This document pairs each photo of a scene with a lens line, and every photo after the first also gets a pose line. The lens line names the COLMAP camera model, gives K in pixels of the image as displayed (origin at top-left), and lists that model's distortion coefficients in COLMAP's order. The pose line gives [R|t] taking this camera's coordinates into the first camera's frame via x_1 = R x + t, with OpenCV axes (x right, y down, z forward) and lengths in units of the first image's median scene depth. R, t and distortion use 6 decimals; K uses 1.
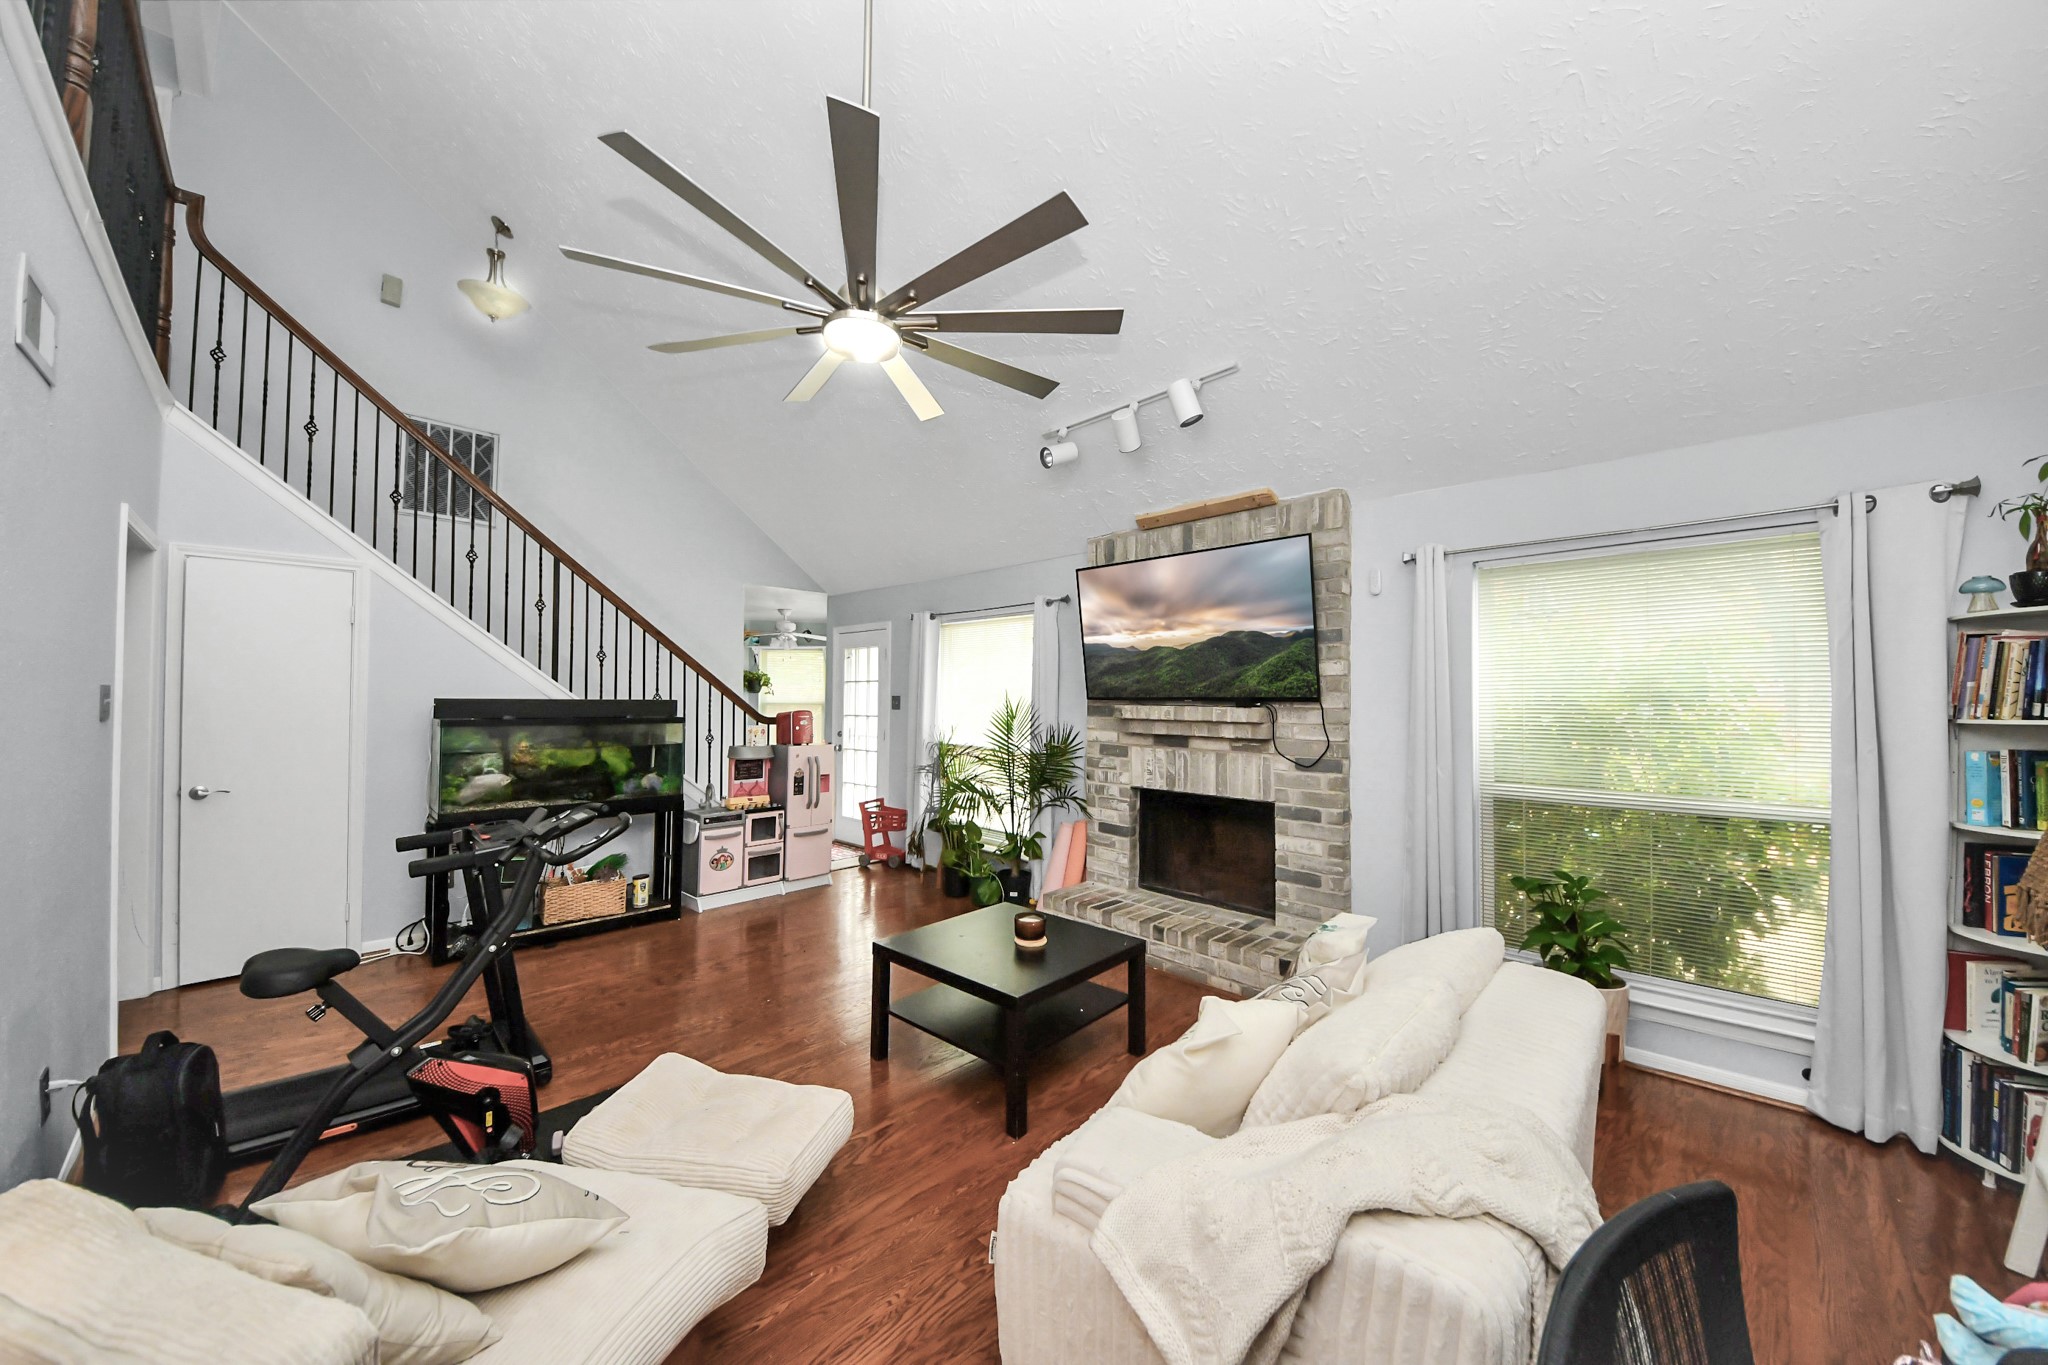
lens RADIAL K [[722.5, 0, 1015.7], [0, 722.5, 684.7], [0, 0, 1]] dist [0.036985, -0.000093]
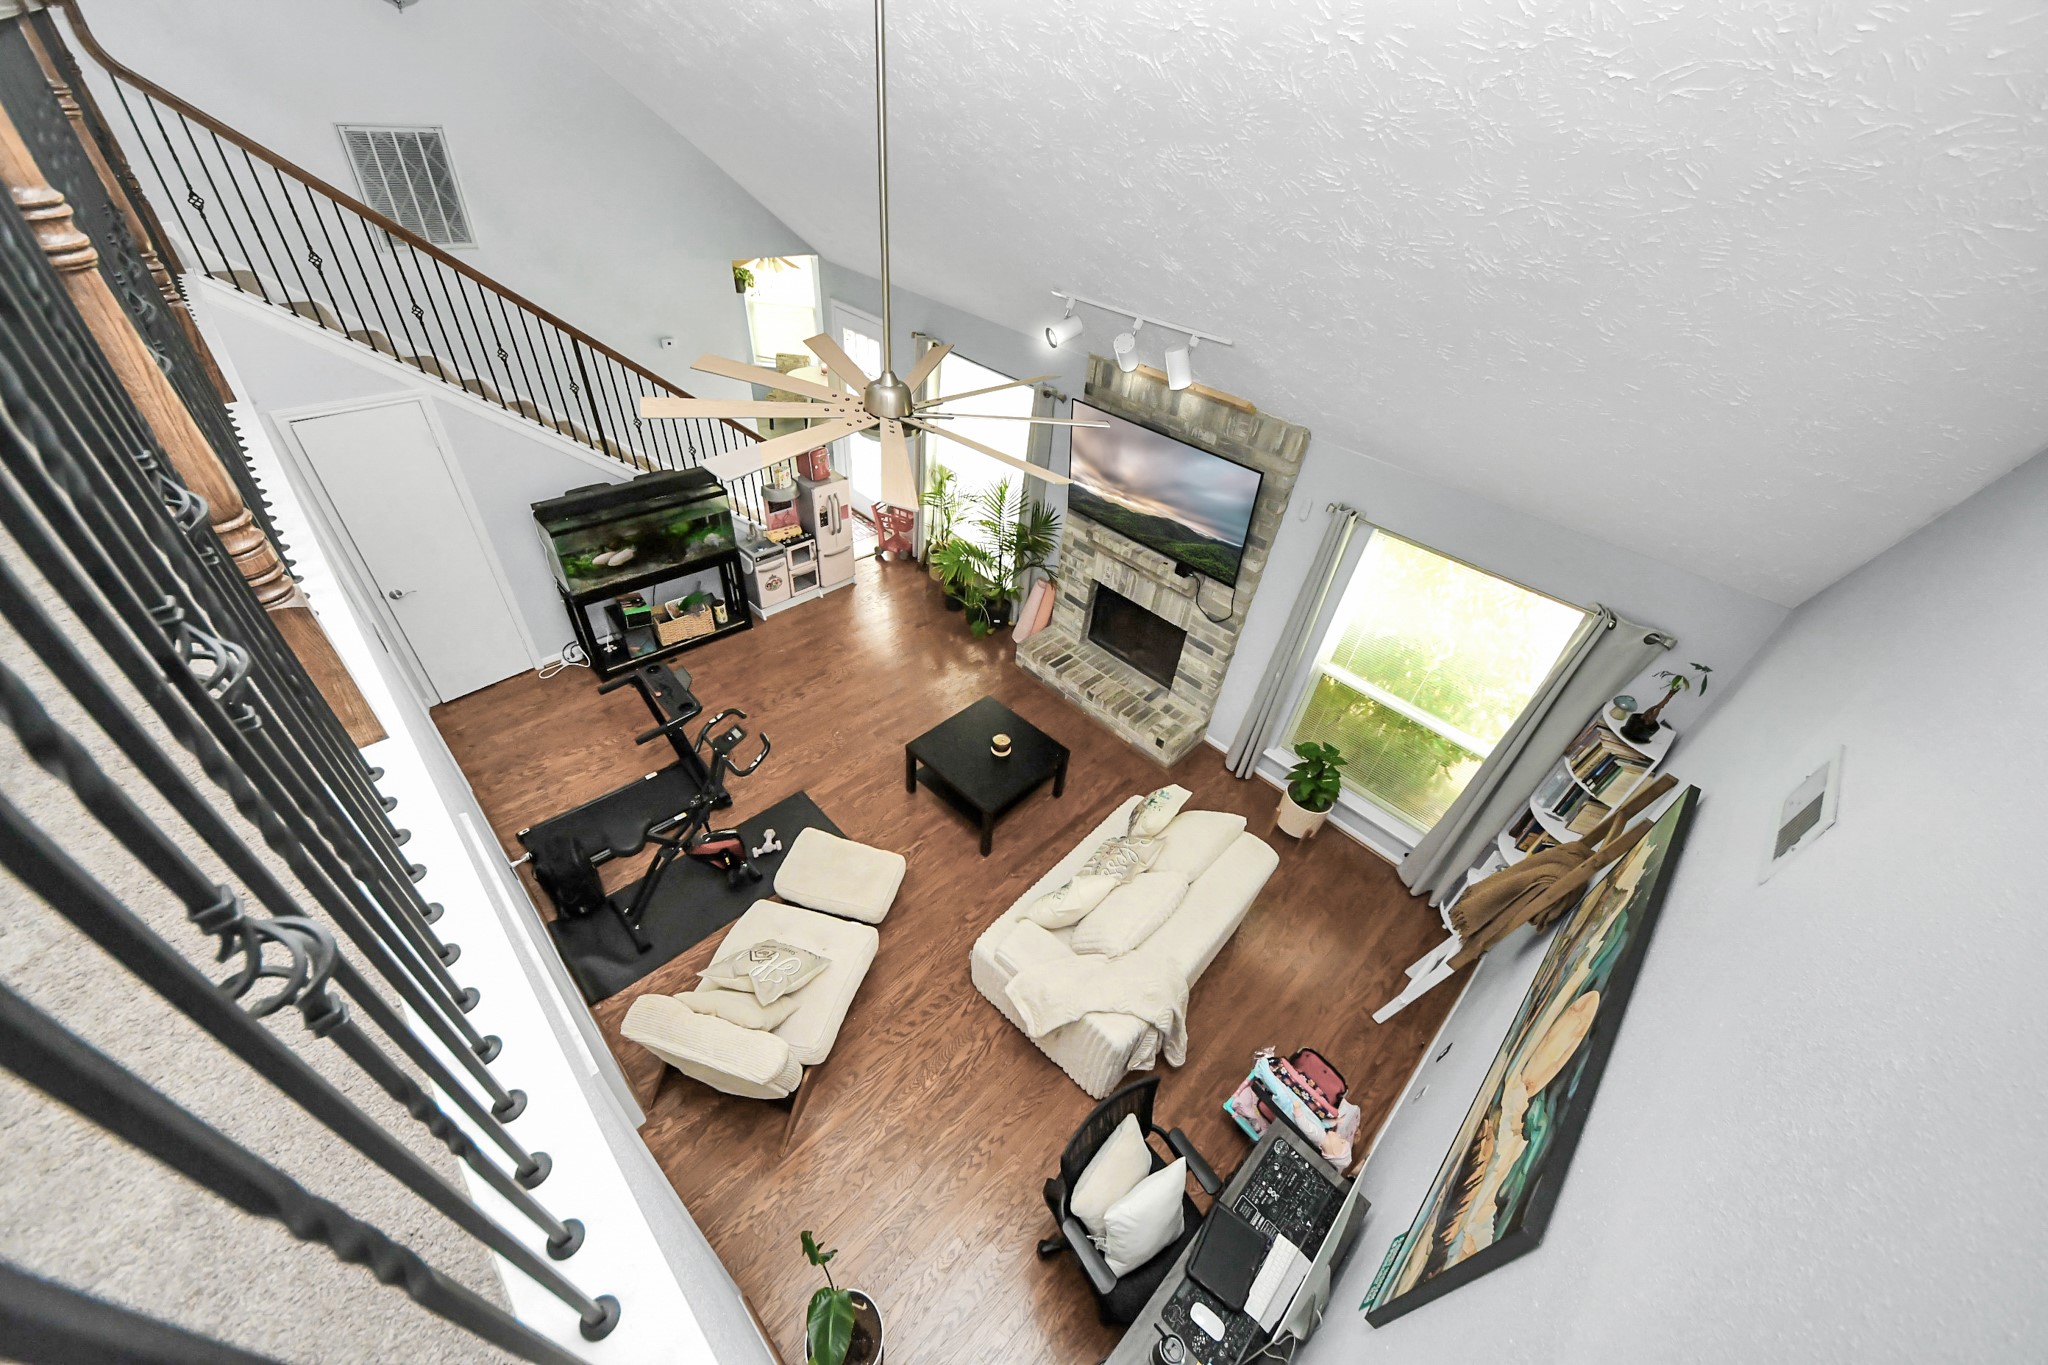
lens RADIAL K [[718.4, 0, 1017.0], [0, 718.4, 683.3], [0, 0, 1]] dist [0.044873, -0.026314]
pose [[0.996804, 0.068629, 0.040899, -0.013128], [-0.078609, 0.751152, 0.655432, -0.534494], [0.014260, -0.656552, 0.754146, -0.084979]]
